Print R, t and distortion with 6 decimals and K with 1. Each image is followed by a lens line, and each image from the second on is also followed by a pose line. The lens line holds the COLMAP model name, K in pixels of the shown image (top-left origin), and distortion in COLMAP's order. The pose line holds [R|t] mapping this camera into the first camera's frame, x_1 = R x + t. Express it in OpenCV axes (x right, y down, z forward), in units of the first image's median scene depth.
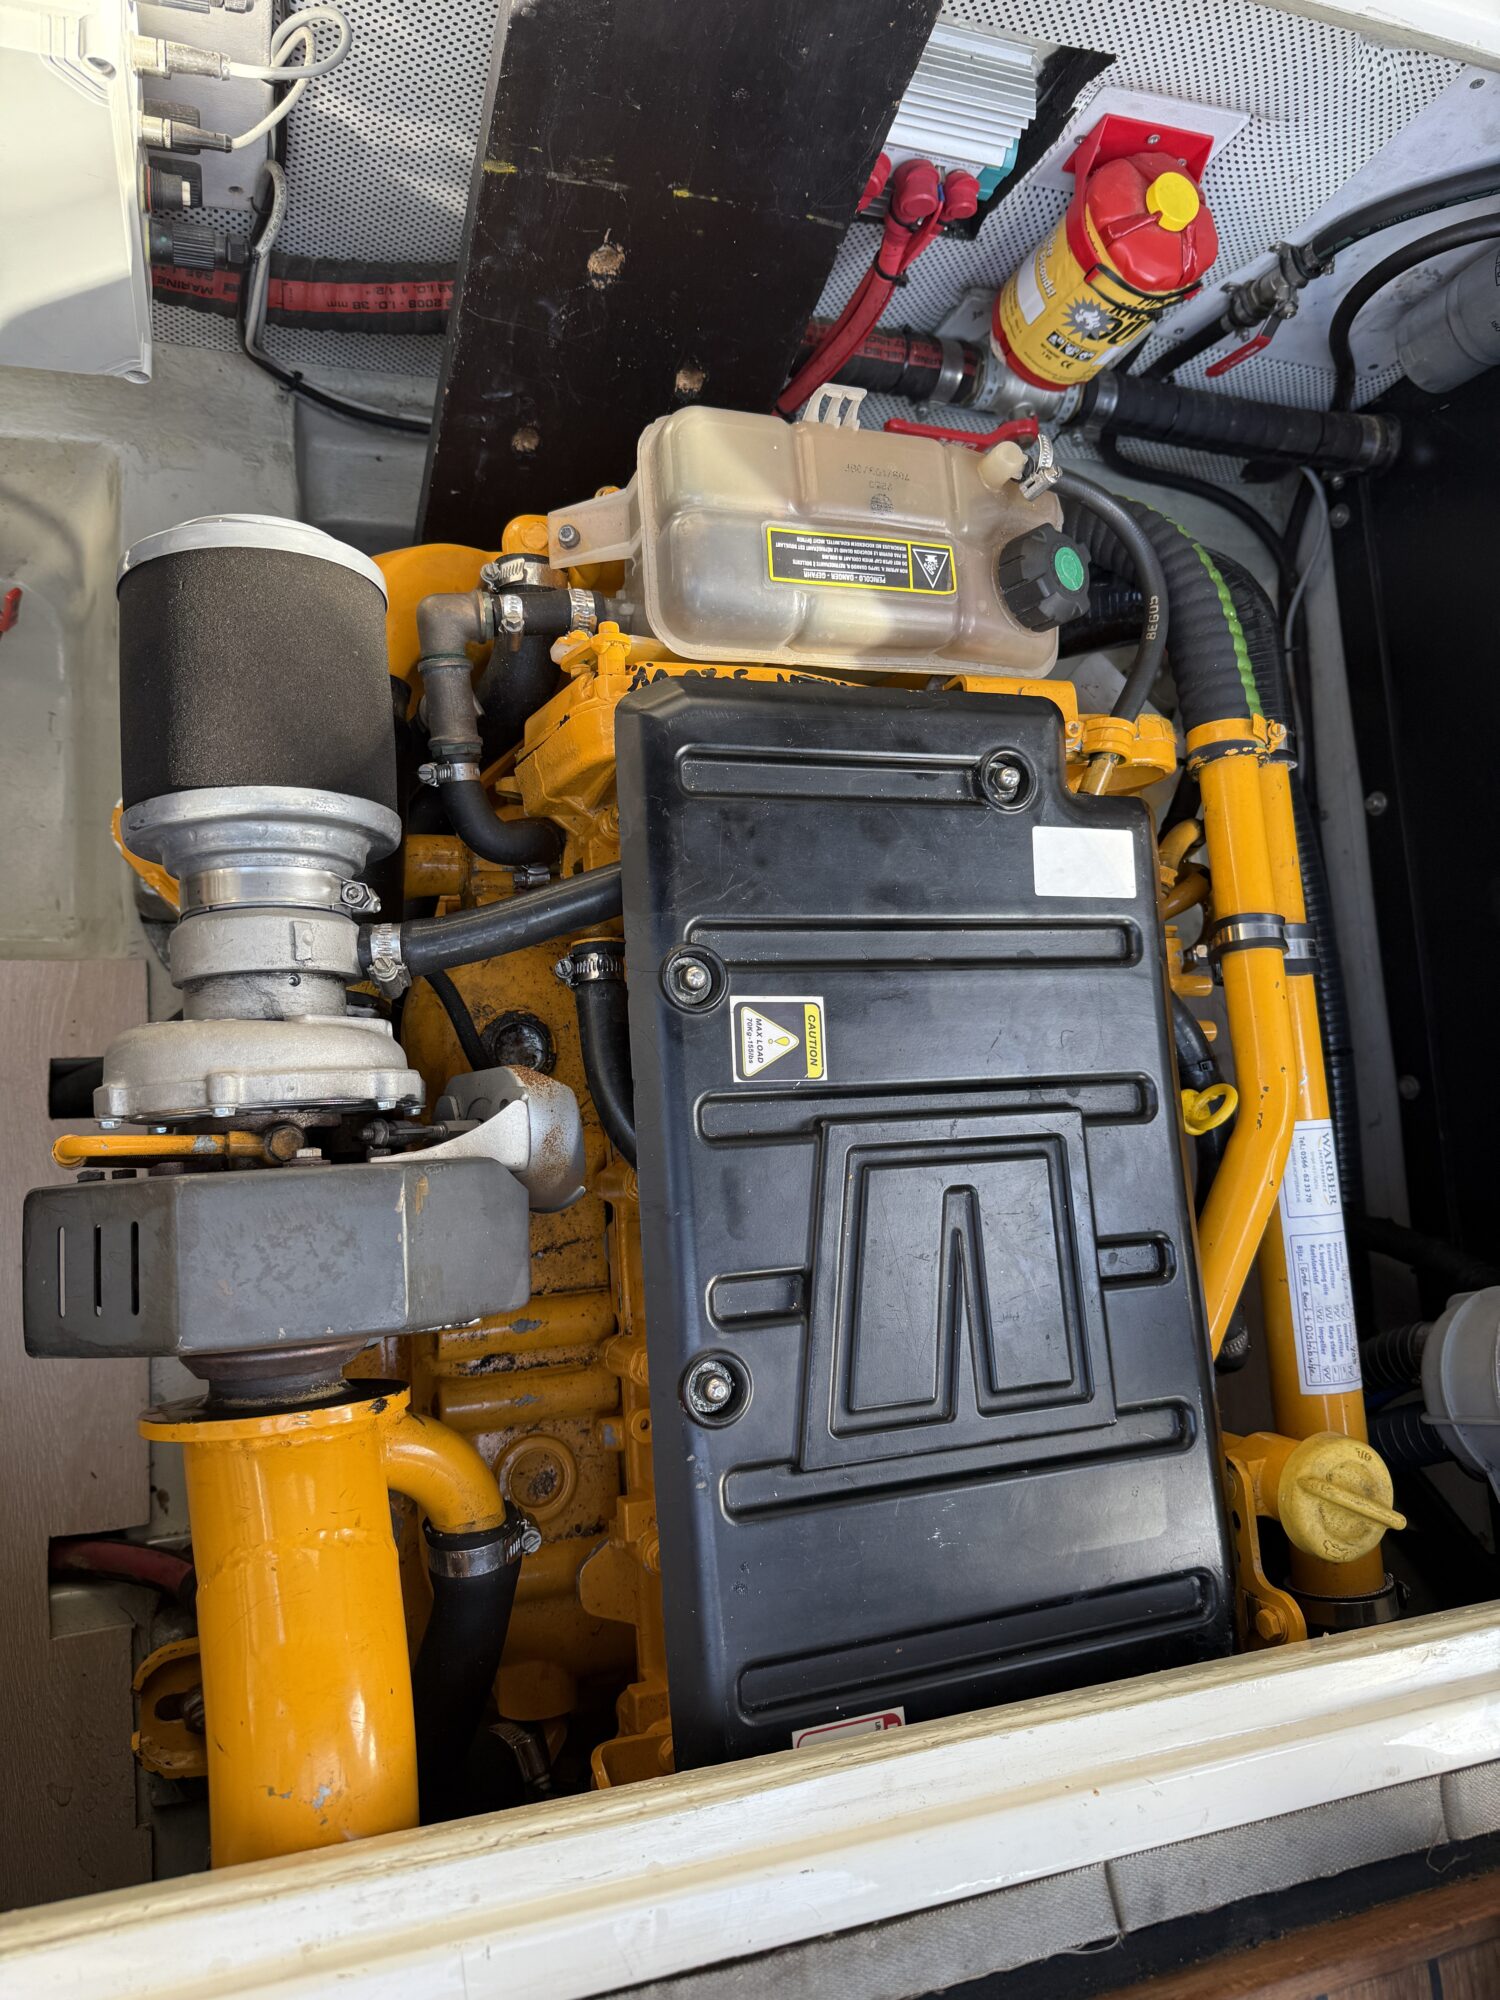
lens RADIAL K [[1452.4, 0, 750.0], [0, 1452.4, 1000.0], [0, 0, 1]] dist [0.021567, -0.046901]
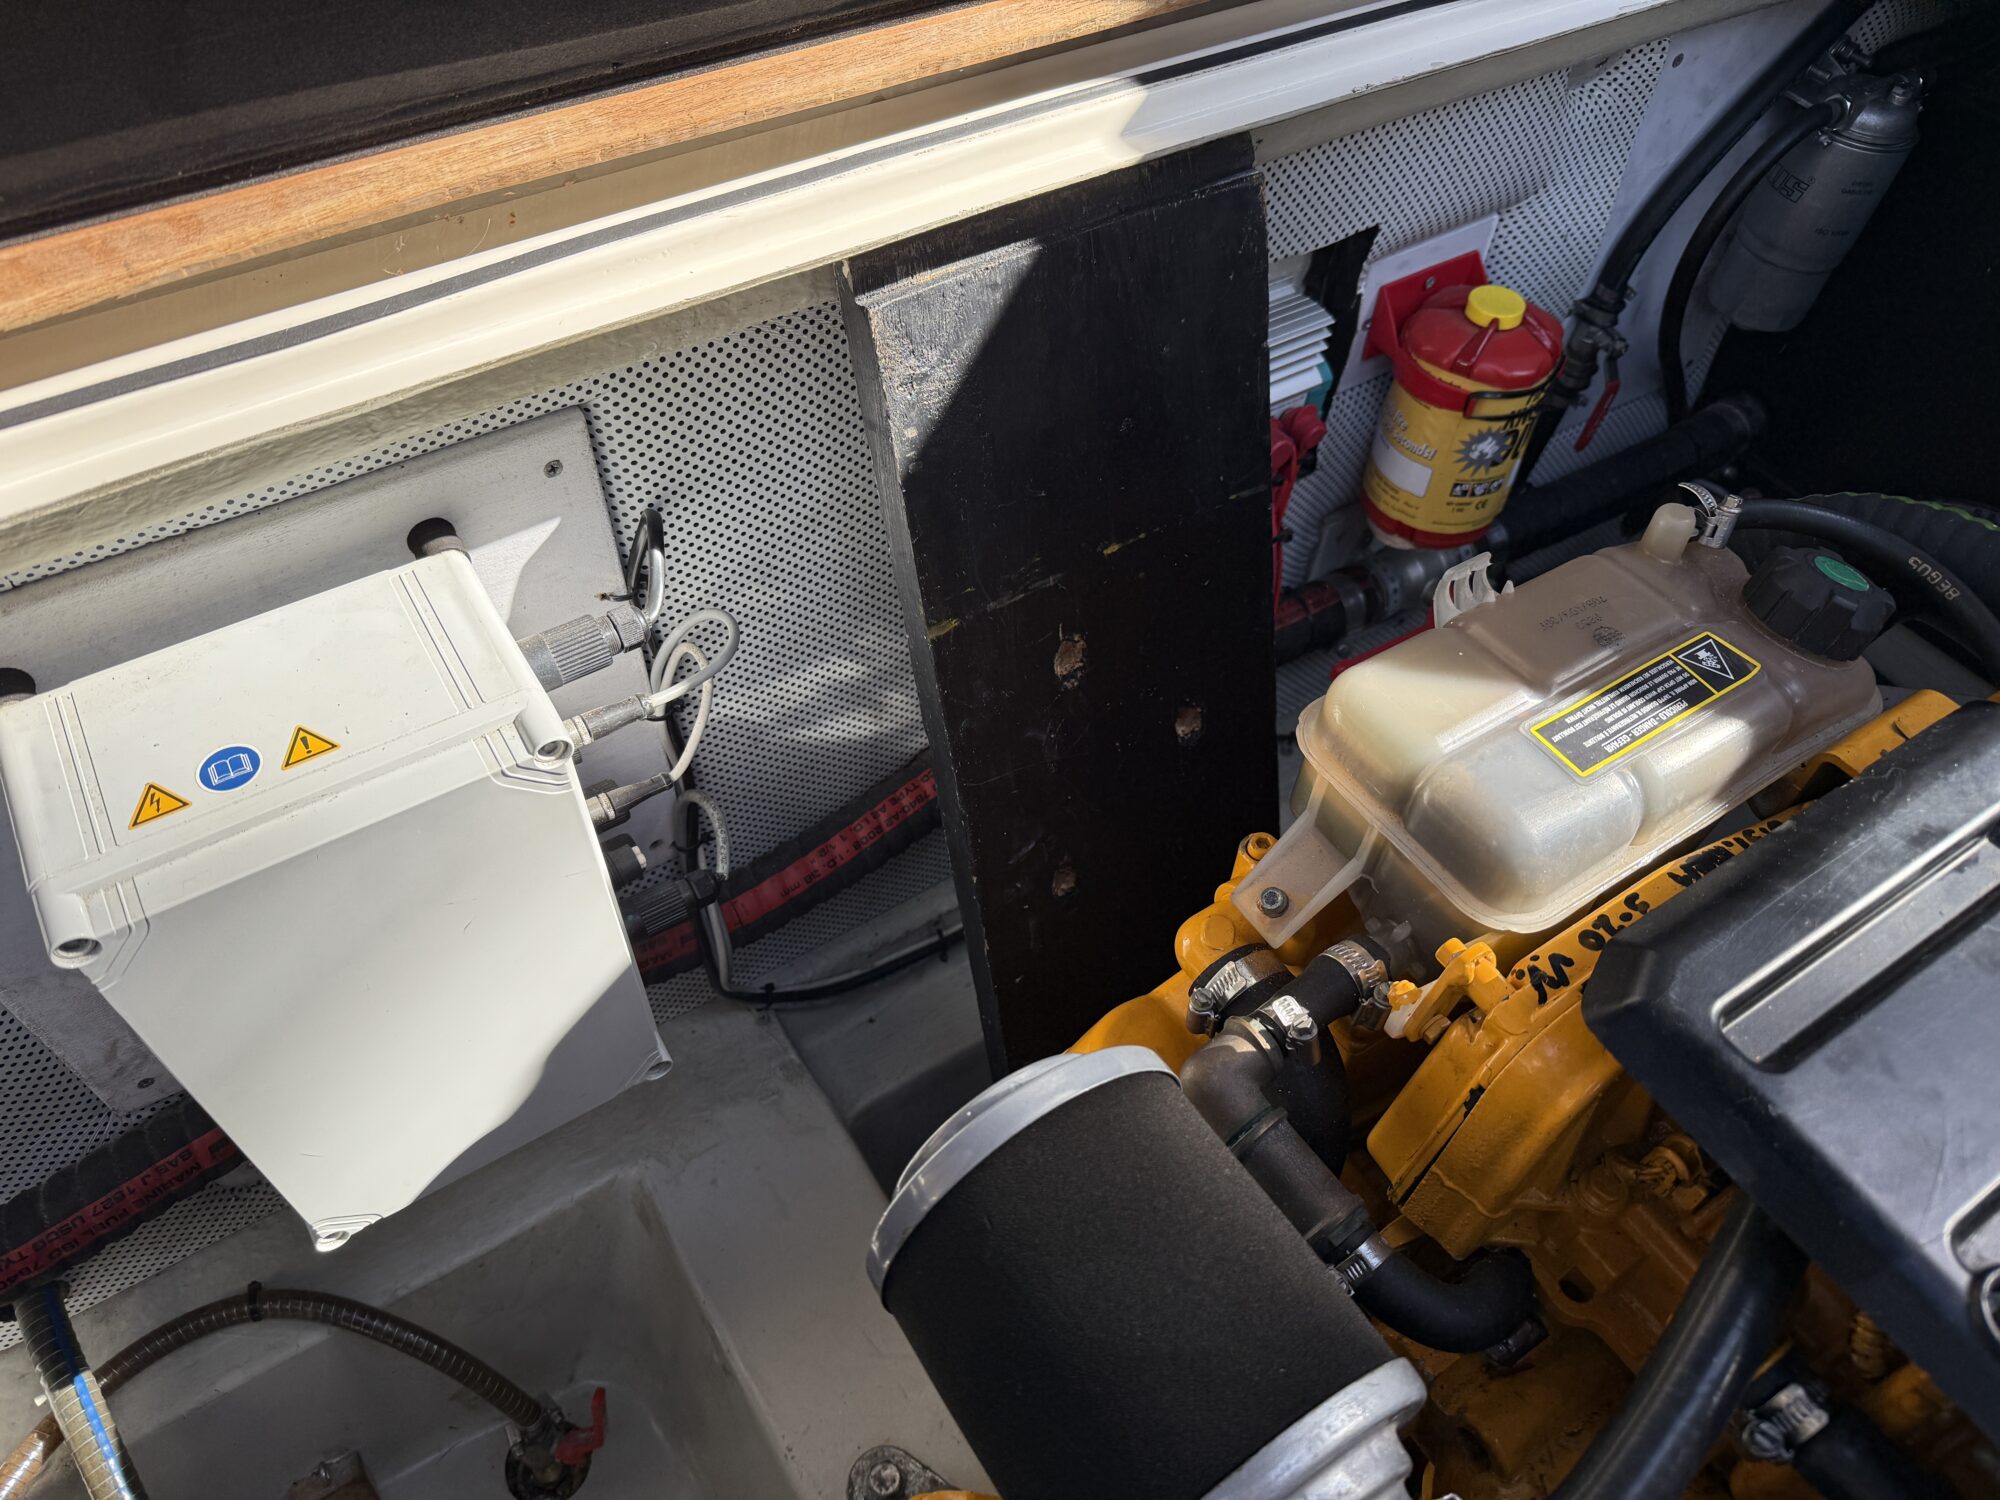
lens RADIAL K [[1452.4, 0, 1000.0], [0, 1452.4, 750.0], [0, 0, 1]] dist [0.021567, -0.046901]
pose [[0.833132, -0.551107, 0.046612, -0.222847], [0.515767, 0.743740, -0.425247, -0.116610], [0.199690, 0.378328, 0.903876, 0.223758]]
